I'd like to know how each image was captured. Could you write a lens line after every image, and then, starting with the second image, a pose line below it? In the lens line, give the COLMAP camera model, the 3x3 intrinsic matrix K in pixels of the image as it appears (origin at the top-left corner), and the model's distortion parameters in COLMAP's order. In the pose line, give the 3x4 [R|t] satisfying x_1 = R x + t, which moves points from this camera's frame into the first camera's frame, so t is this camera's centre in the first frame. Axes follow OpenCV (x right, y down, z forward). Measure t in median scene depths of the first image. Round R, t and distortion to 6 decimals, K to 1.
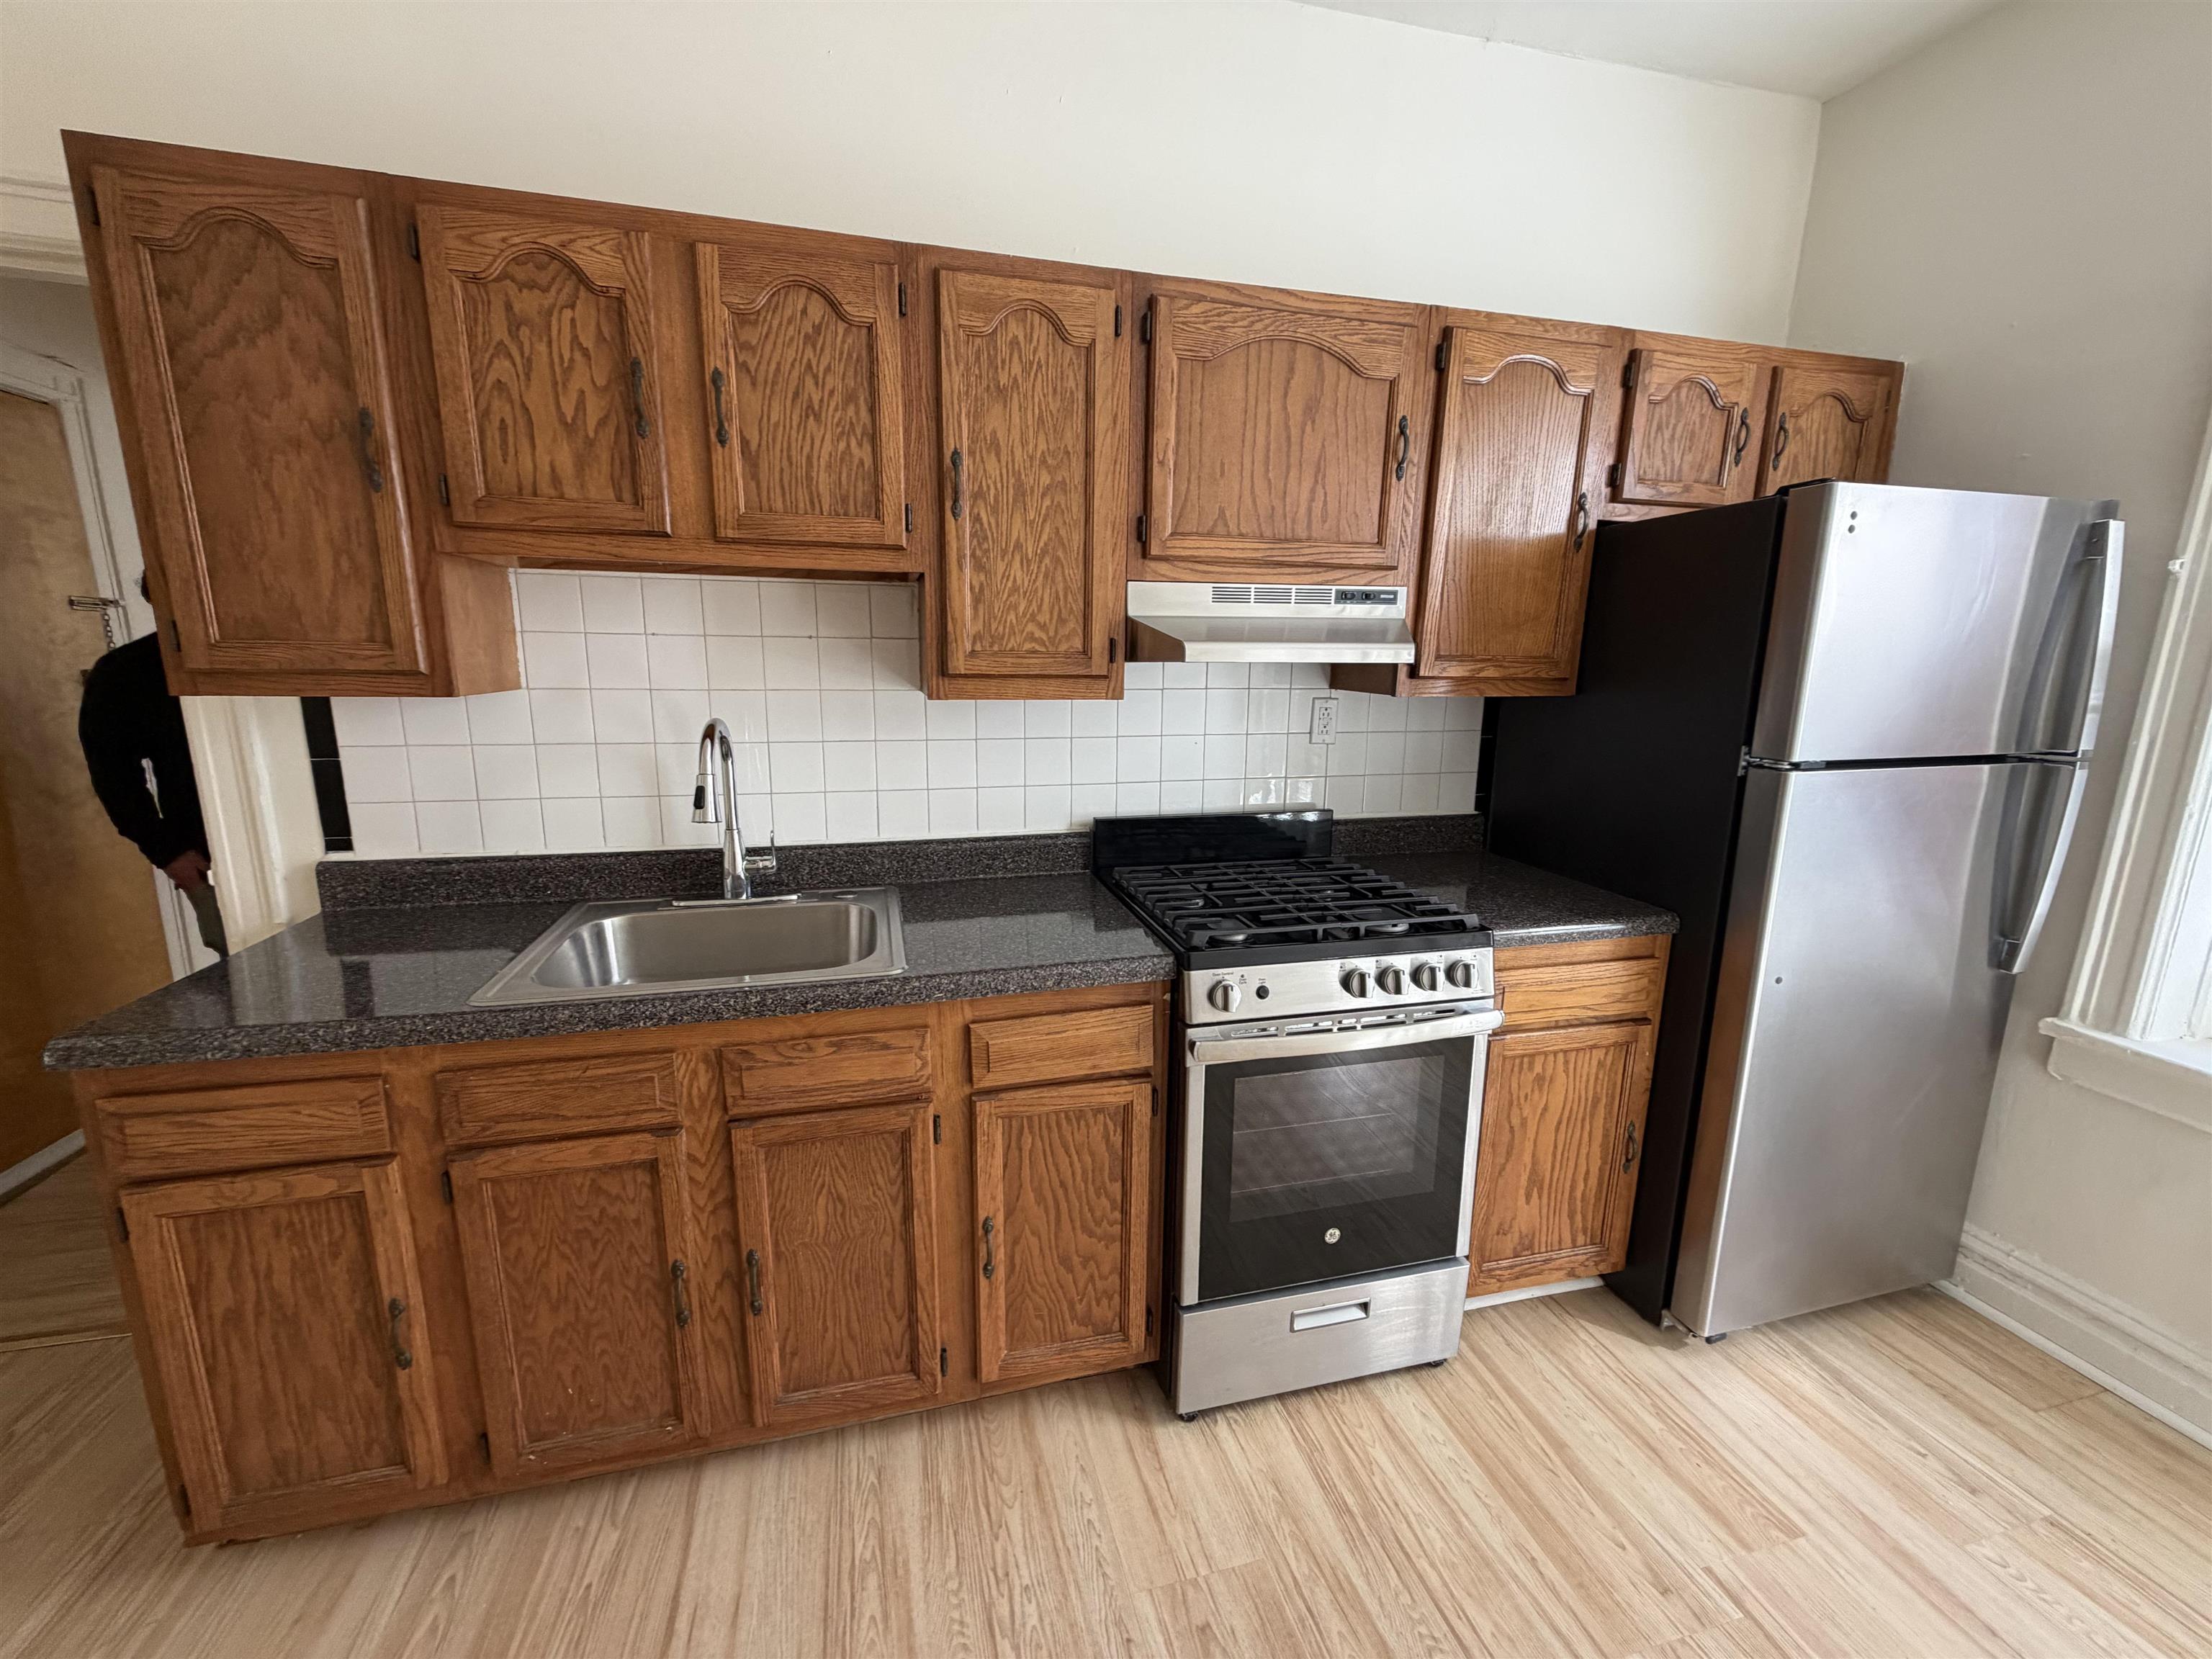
lens RADIAL K [[882.6, 0, 1100.3], [0, 882.6, 829.9], [0, 0, 1]] dist [-0.001641, 0.000926]
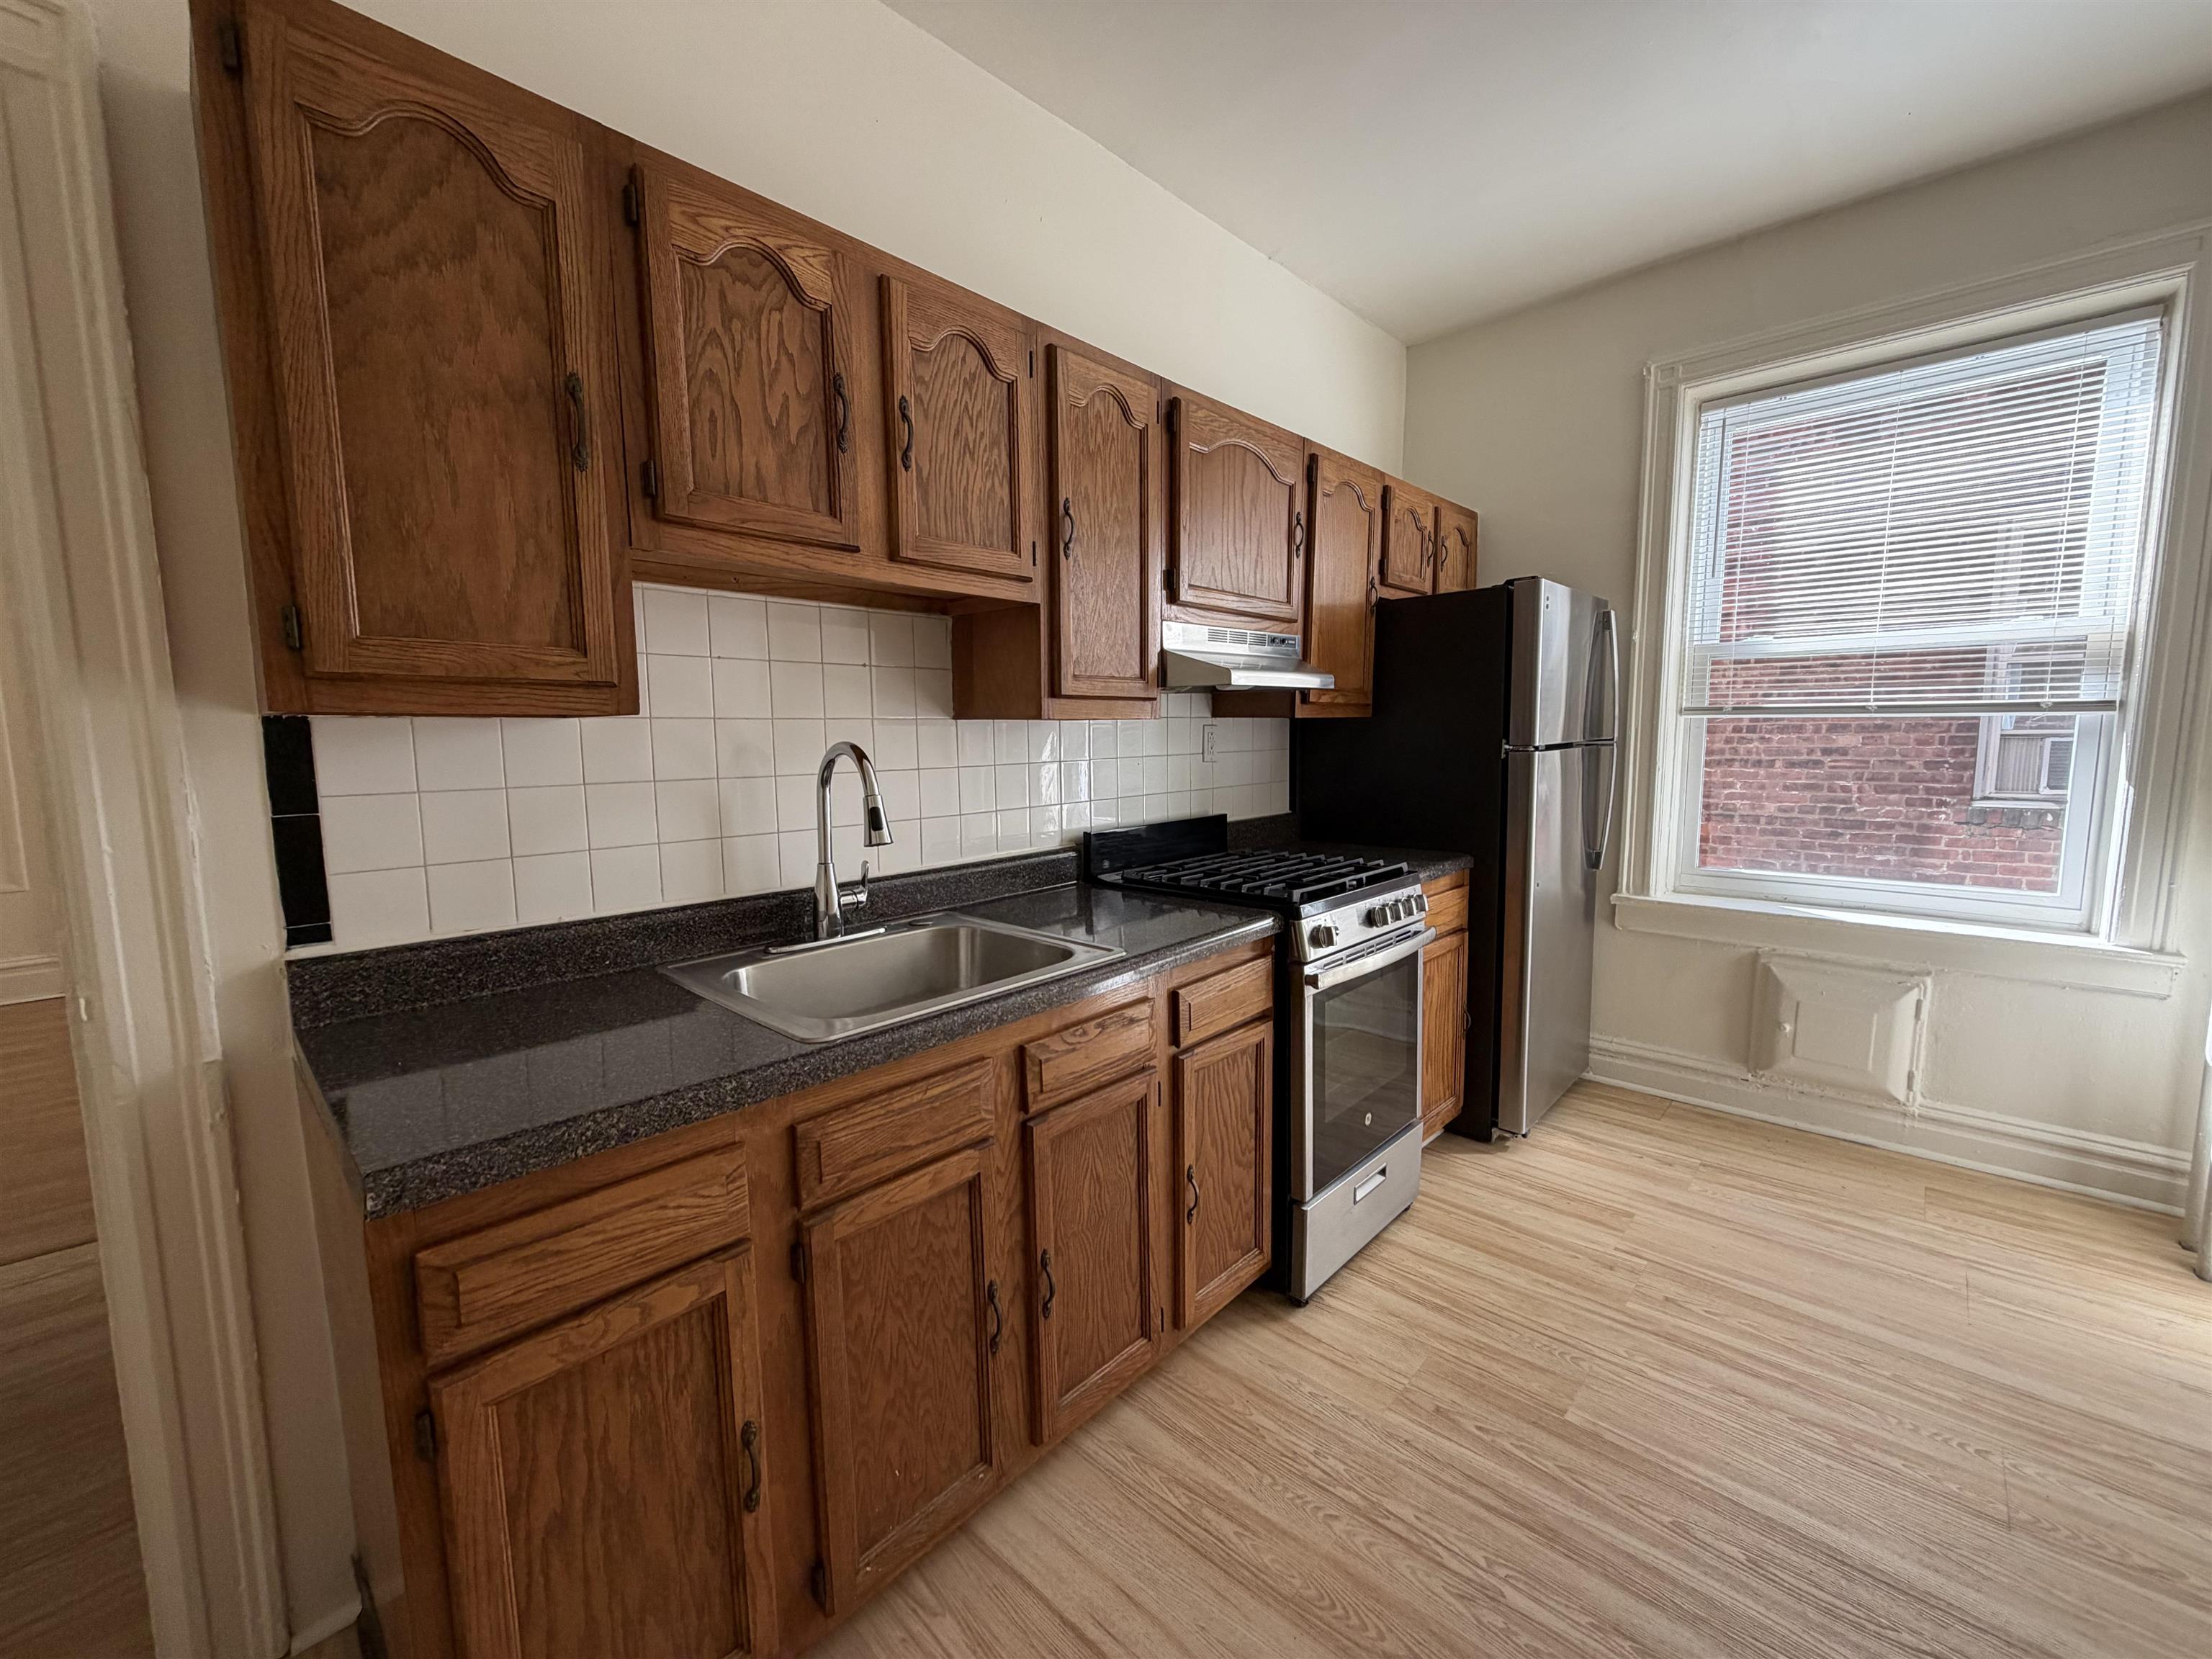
lens RADIAL K [[882.6, 0, 1097.8], [0, 882.6, 830.1], [0, 0, 1]] dist [-0.001641, 0.000926]
pose [[0.846325, -0.082225, 0.526283, -0.799542], [0.127501, 0.990564, -0.050273, 0.058084], [-0.517183, 0.109649, 0.848822, 0.059992]]
